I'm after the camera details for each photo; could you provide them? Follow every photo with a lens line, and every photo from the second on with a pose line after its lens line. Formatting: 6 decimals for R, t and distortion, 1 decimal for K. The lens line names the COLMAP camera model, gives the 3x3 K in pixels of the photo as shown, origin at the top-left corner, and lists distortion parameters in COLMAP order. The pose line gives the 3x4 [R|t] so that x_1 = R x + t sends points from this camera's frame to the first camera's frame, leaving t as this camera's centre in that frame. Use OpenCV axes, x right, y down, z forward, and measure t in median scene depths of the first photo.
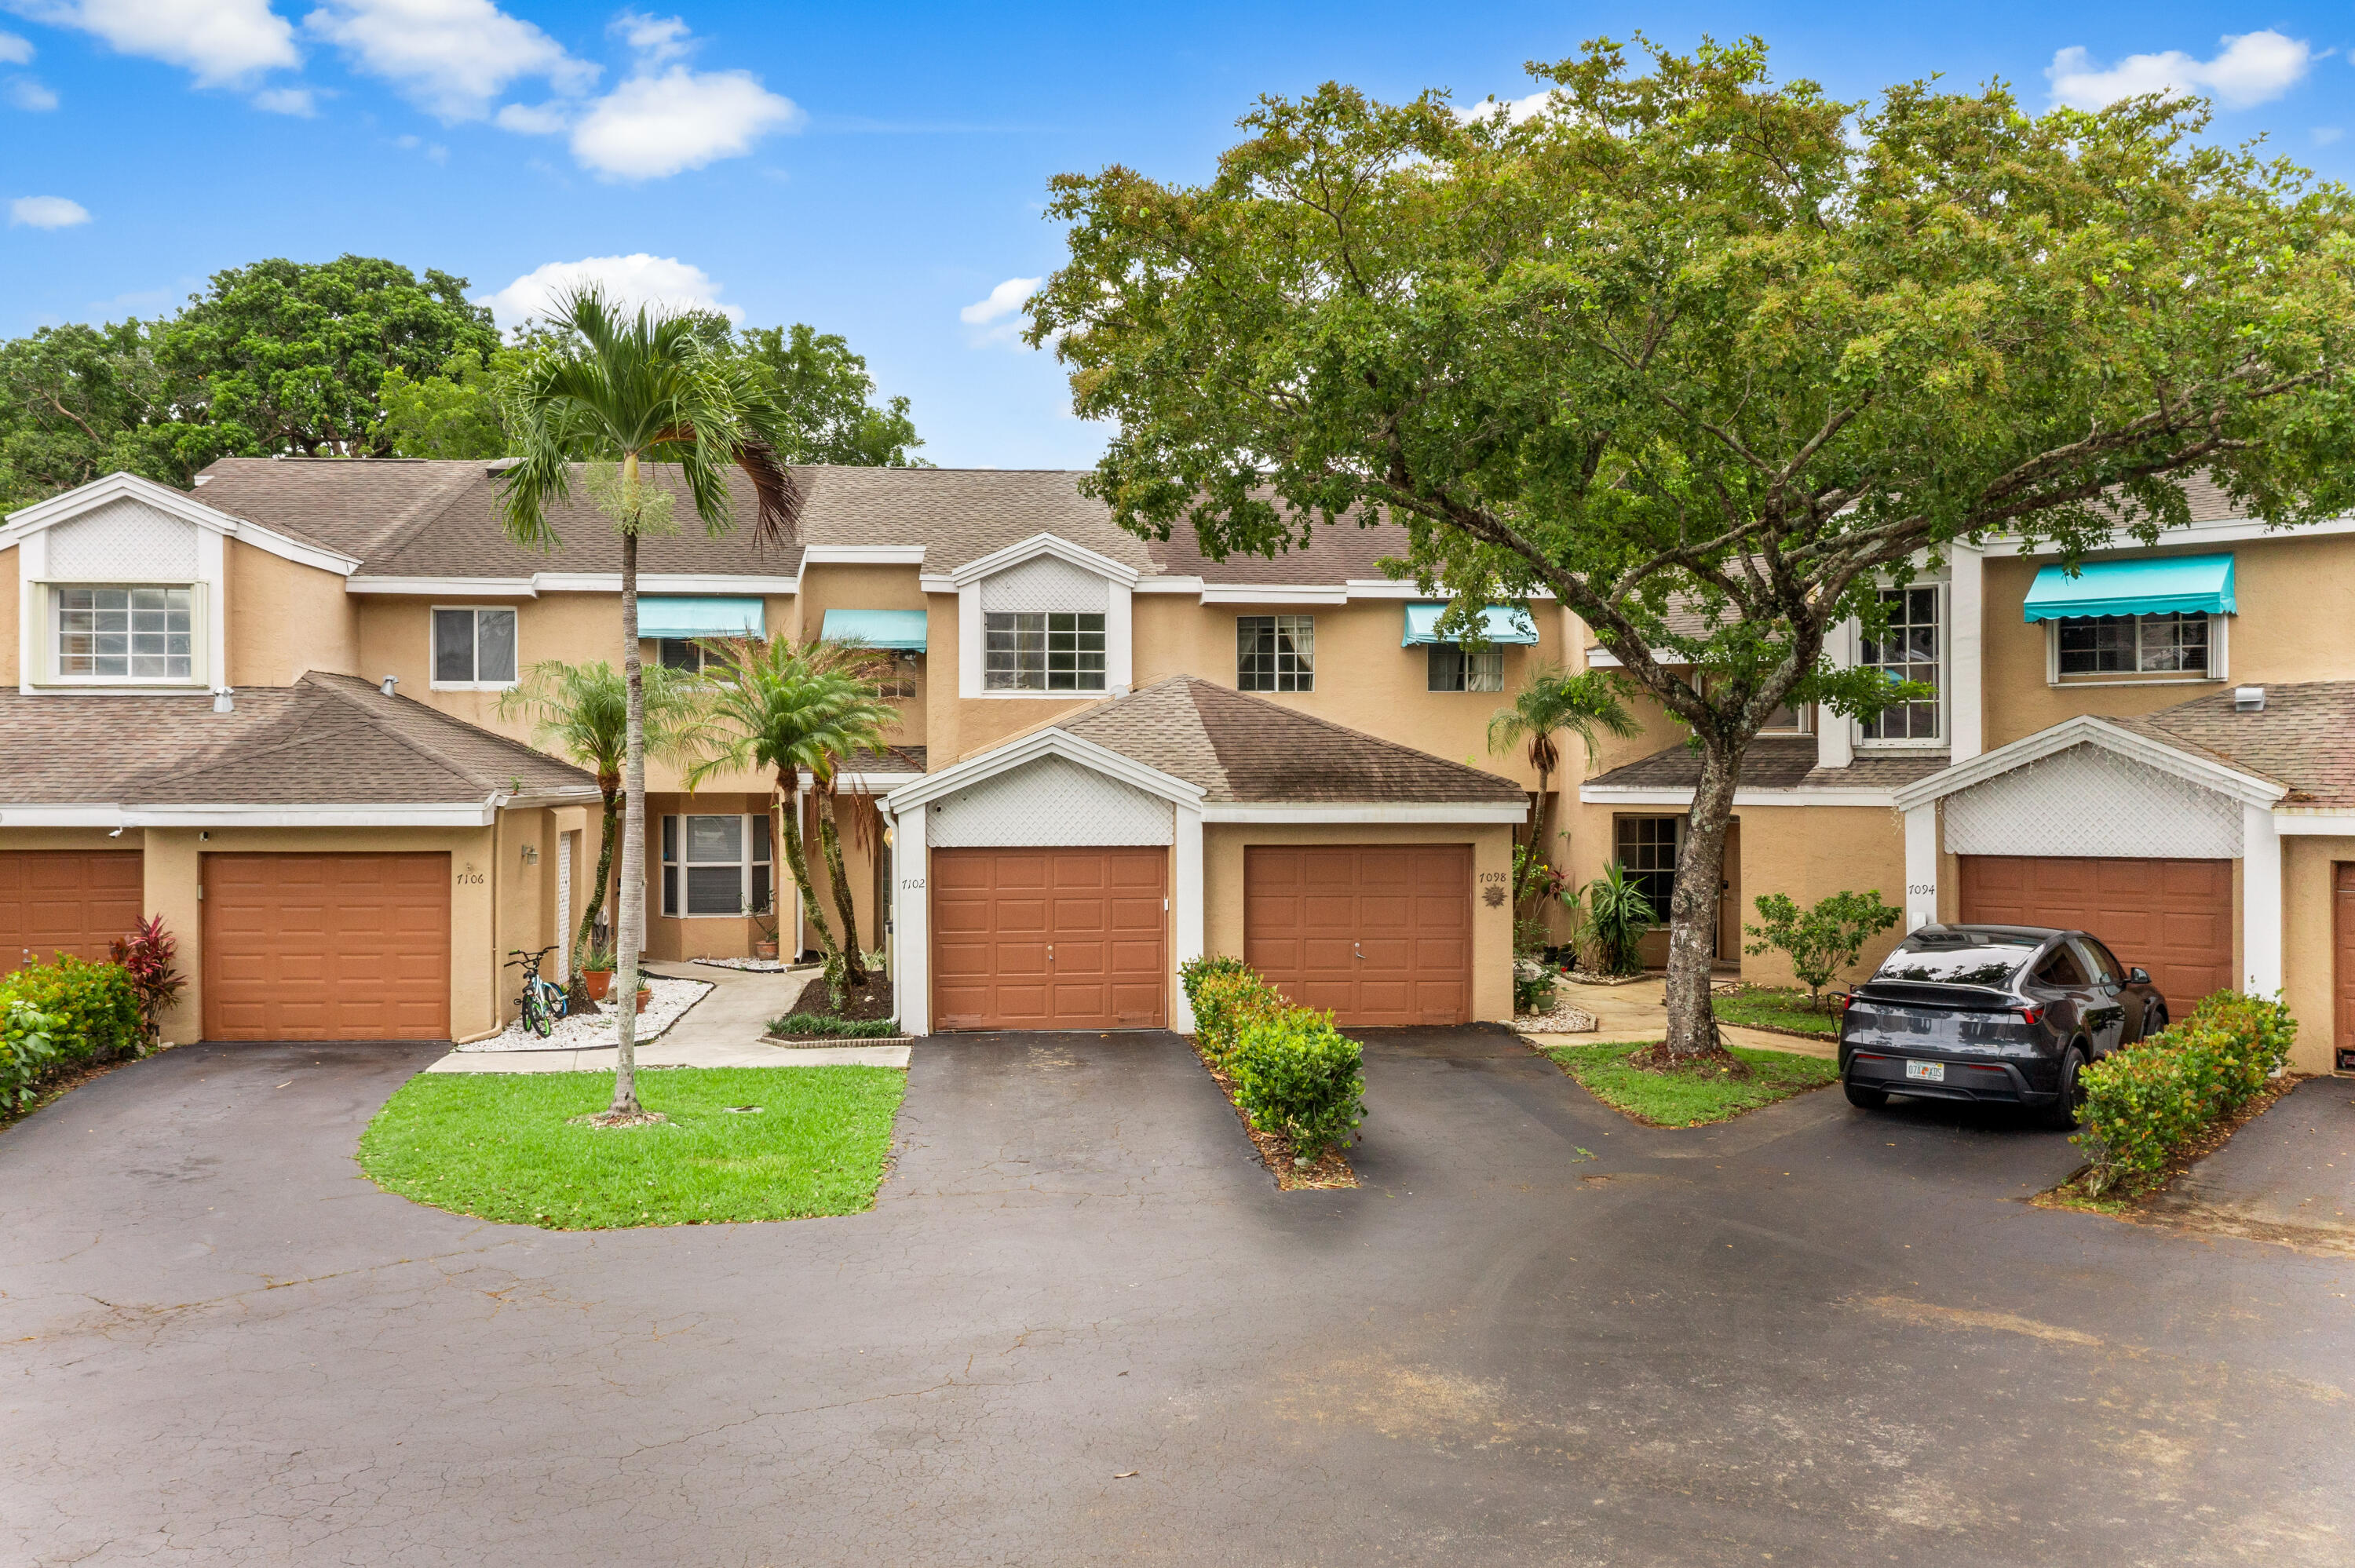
lens RADIAL K [[1857.5, 0, 1171.0], [0, 1857.5, 781.7], [0, 0, 1]] dist [-0.011861, 0.006141]
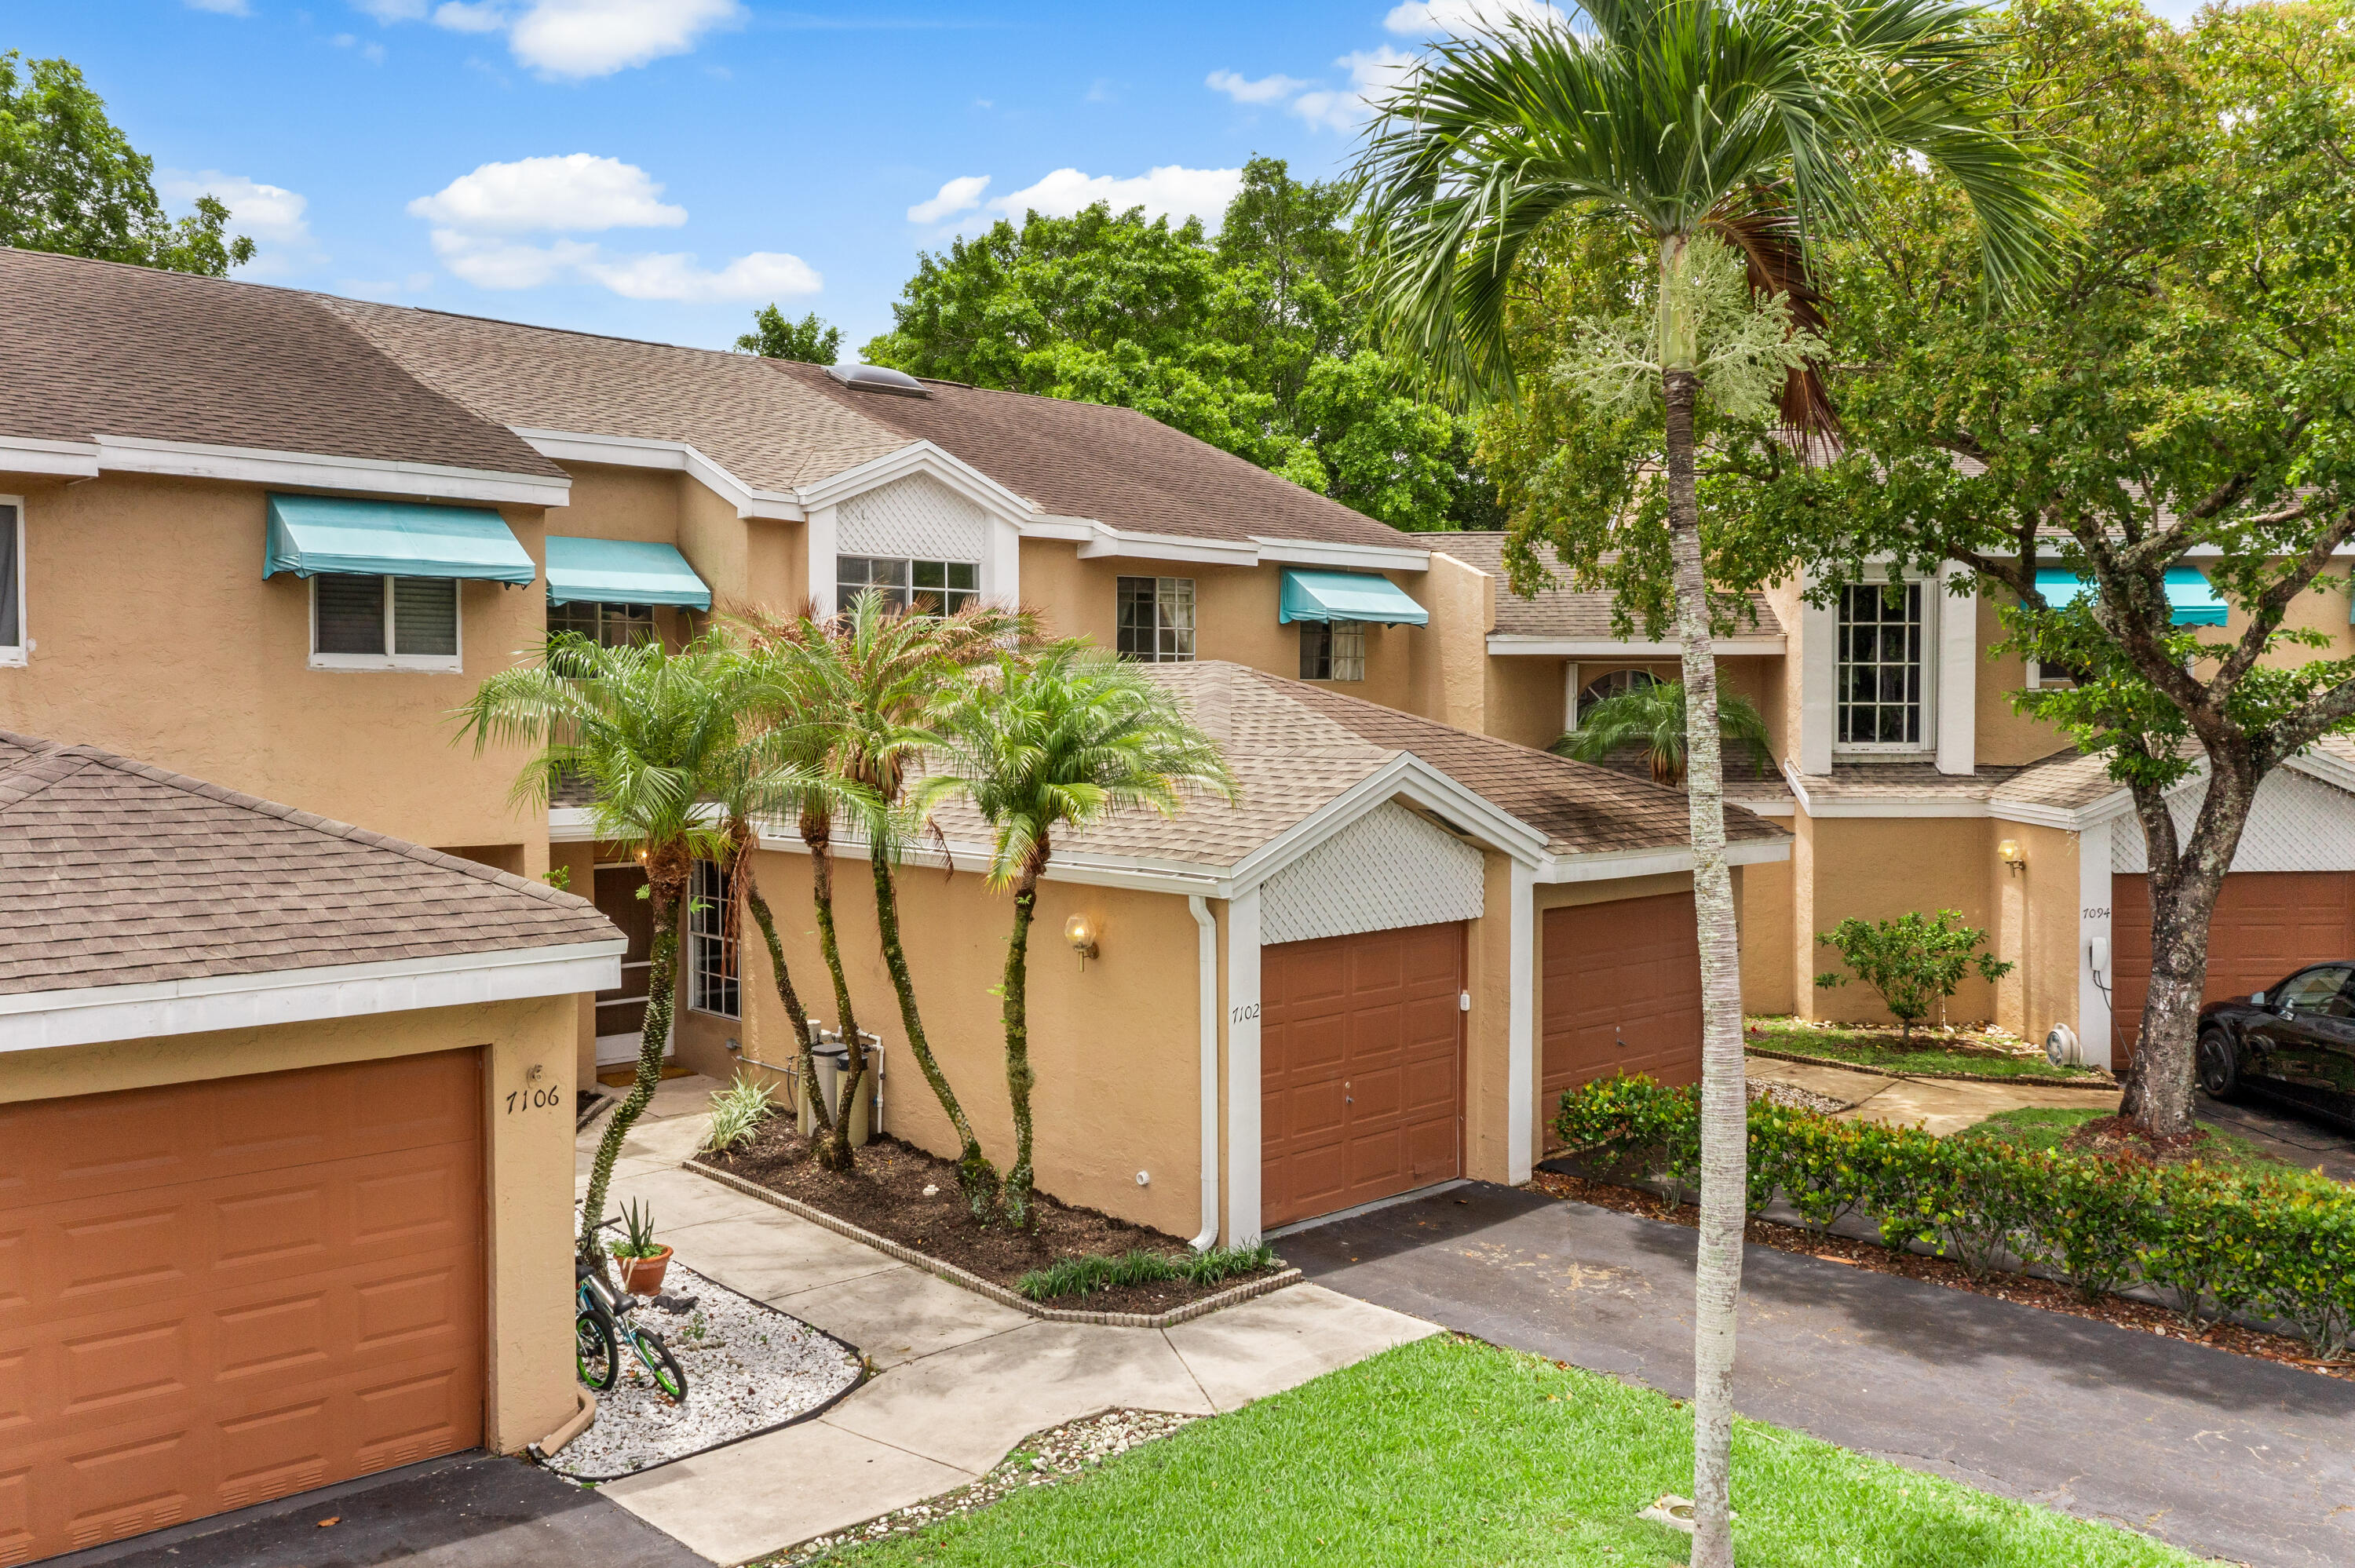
lens RADIAL K [[1855.0, 0, 1174.3], [0, 1855.0, 779.9], [0, 0, 1]] dist [-0.013734, 0.007389]
pose [[0.793491, -0.023784, 0.608118, -0.478594], [0.007009, 0.999527, 0.029946, -0.036352], [-0.608542, -0.019500, 0.793282, 0.483687]]
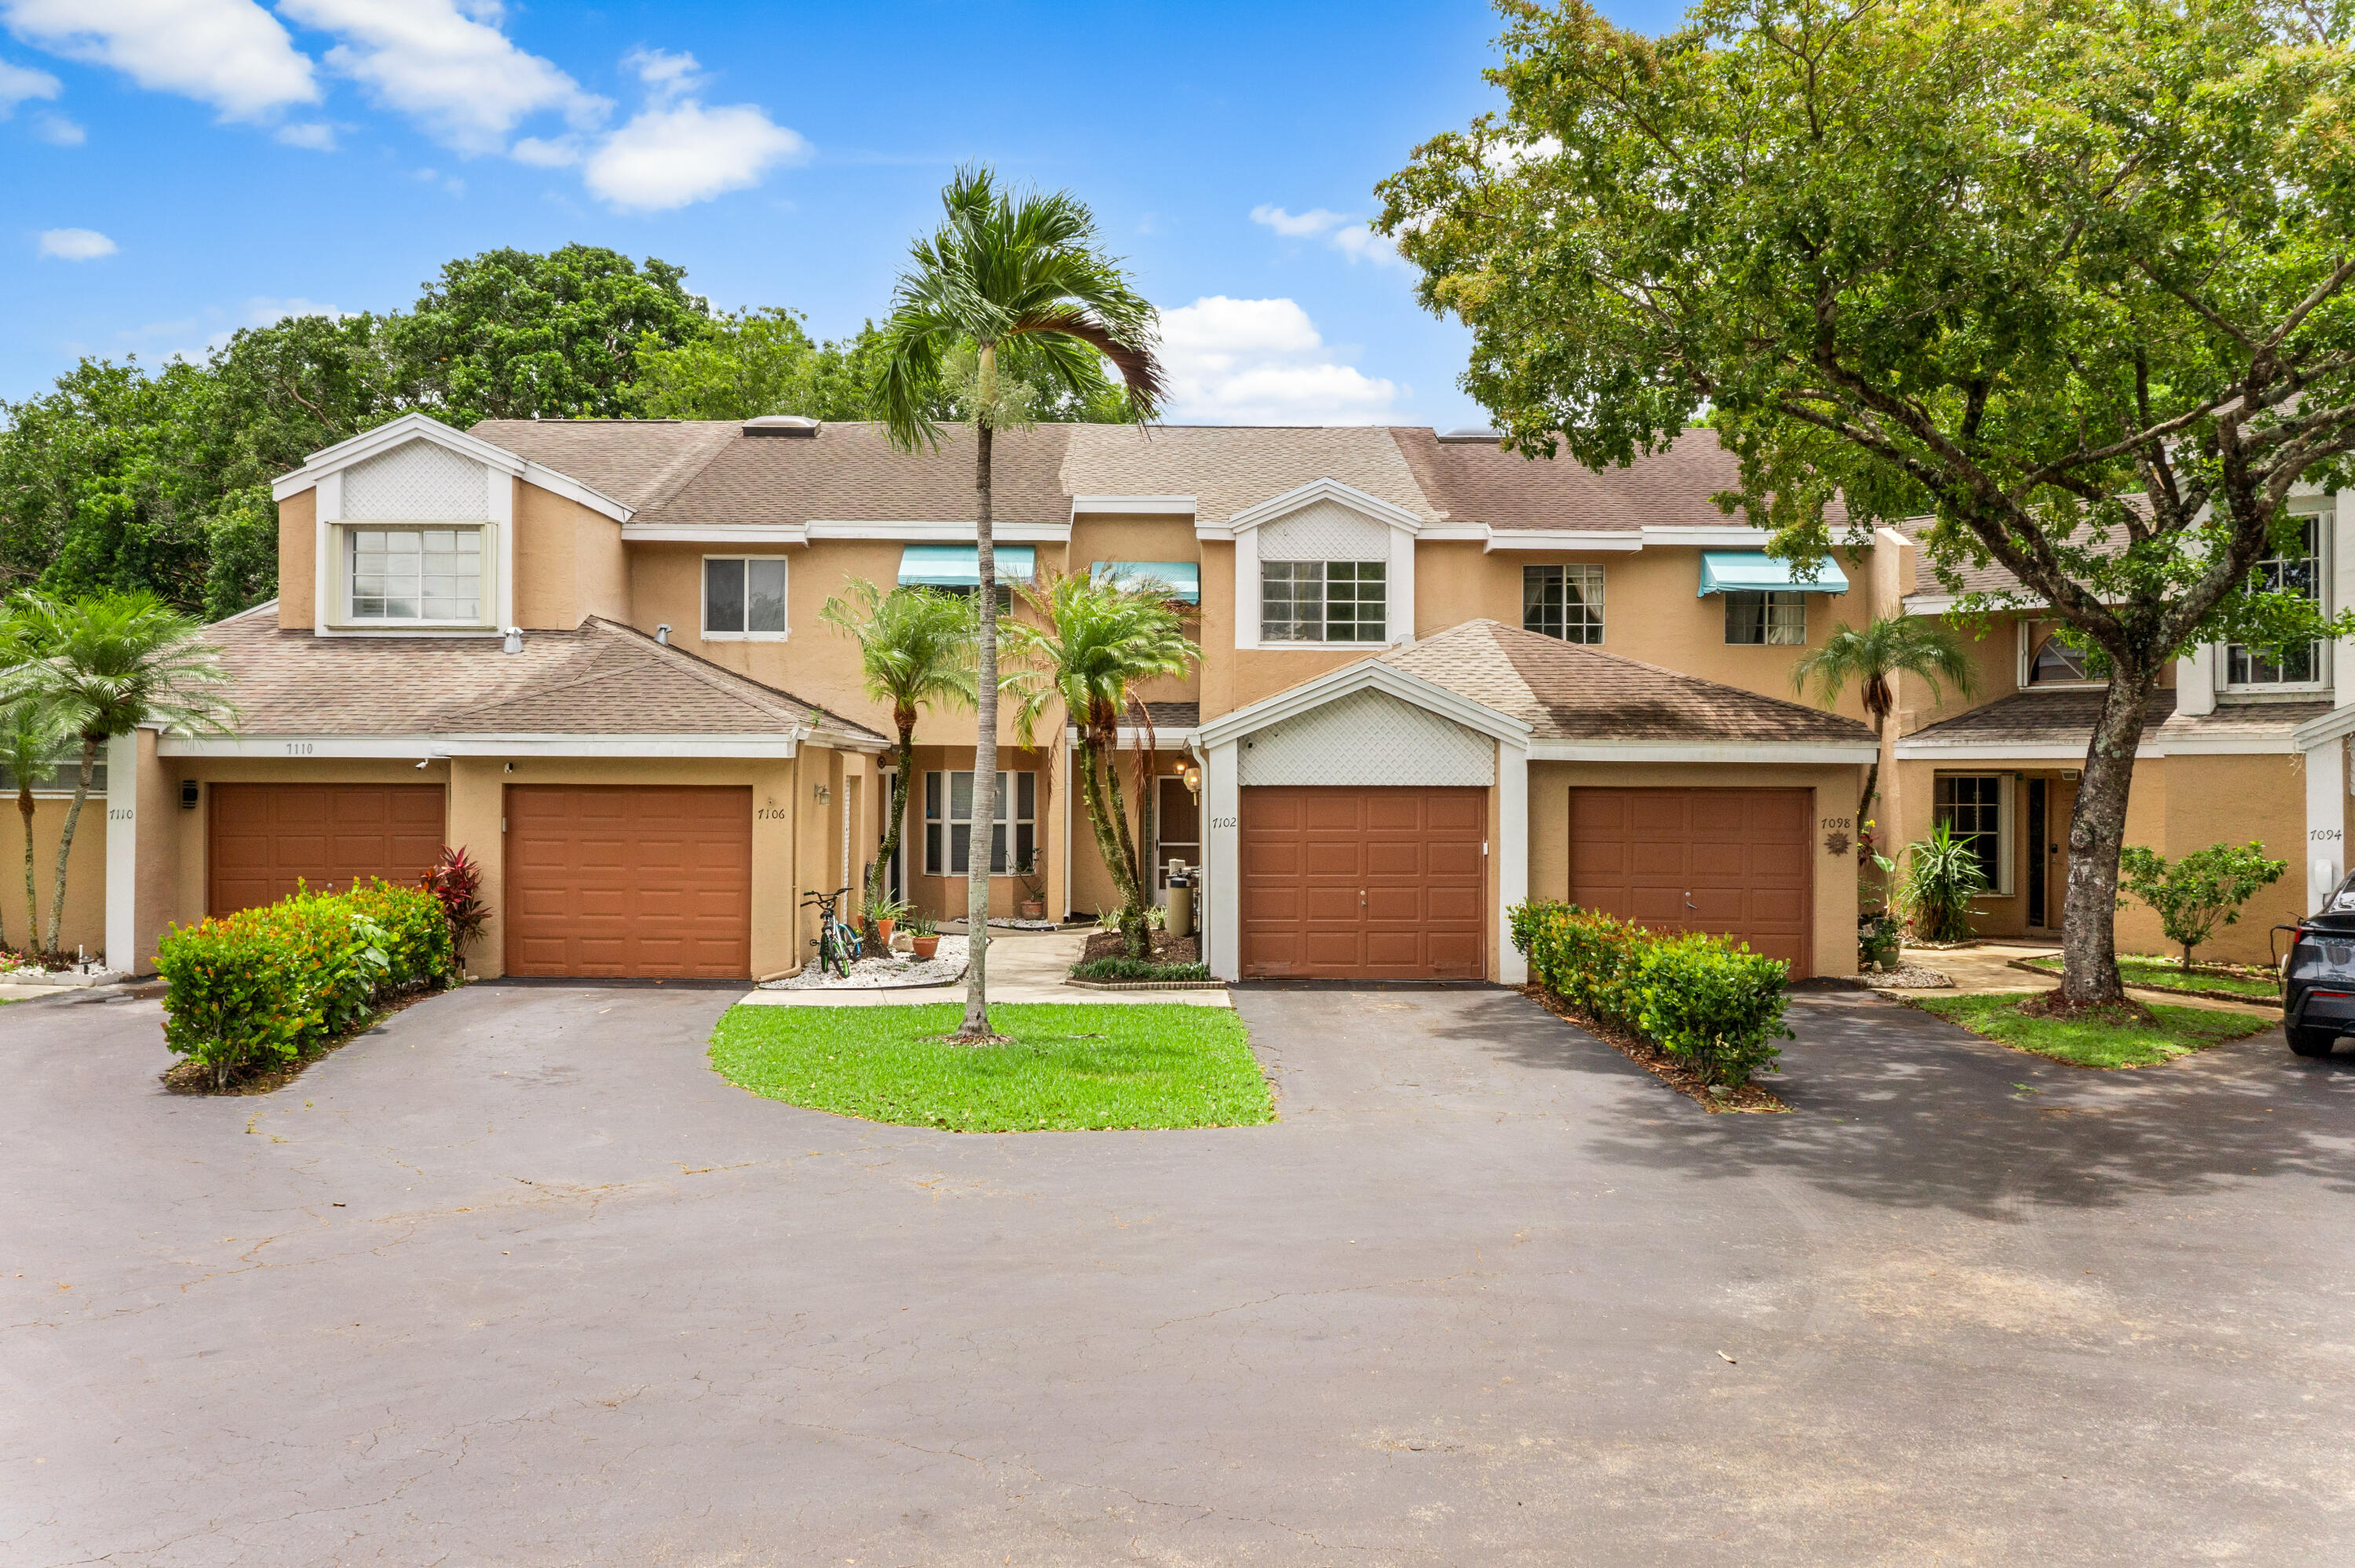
lens RADIAL K [[1872.3, 0, 1173.2], [0, 1872.3, 787.1], [0, 0, 1]] dist [-0.012533, -0.008518]
pose [[0.996733, 0.005363, -0.080590, -0.079368], [-0.005935, 0.999959, -0.006864, 0.039544], [0.080549, 0.007320, 0.996724, 0.032646]]
